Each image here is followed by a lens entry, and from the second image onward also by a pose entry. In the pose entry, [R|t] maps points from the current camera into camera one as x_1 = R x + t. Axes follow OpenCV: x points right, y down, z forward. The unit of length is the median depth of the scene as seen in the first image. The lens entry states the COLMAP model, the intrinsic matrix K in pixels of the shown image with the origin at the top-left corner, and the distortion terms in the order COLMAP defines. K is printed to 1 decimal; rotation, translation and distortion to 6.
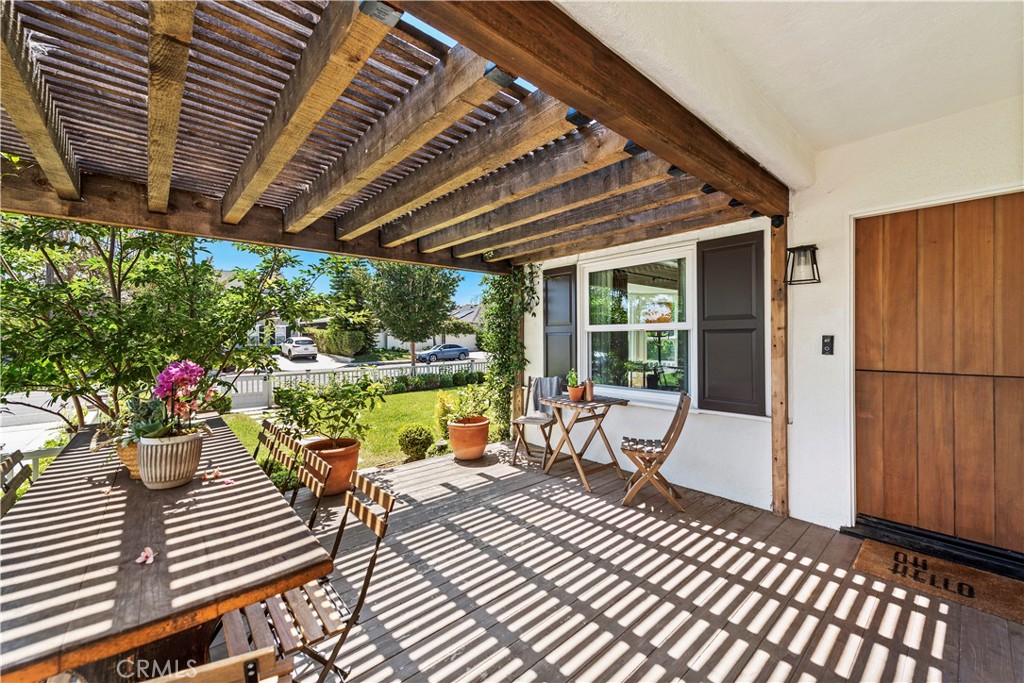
lens RADIAL K [[406.9, 0, 510.4], [0, 406.9, 334.2], [0, 0, 1]] dist [0.016557, -0.001439]
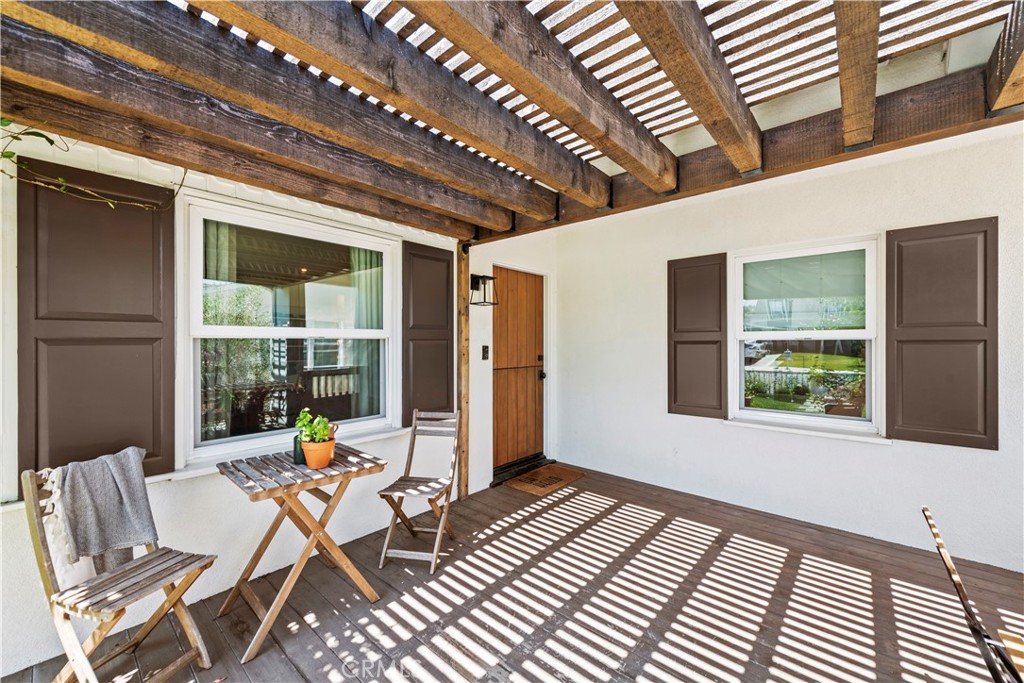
lens RADIAL K [[406.9, 0, 509.8], [0, 406.9, 346.9], [0, 0, 1]] dist [0.016557, -0.001439]
pose [[-0.132653, 0.000819, 0.991162, -0.564924], [0.004466, 0.999990, -0.000228, 0.009780], [-0.991152, 0.004397, -0.132655, 1.122371]]
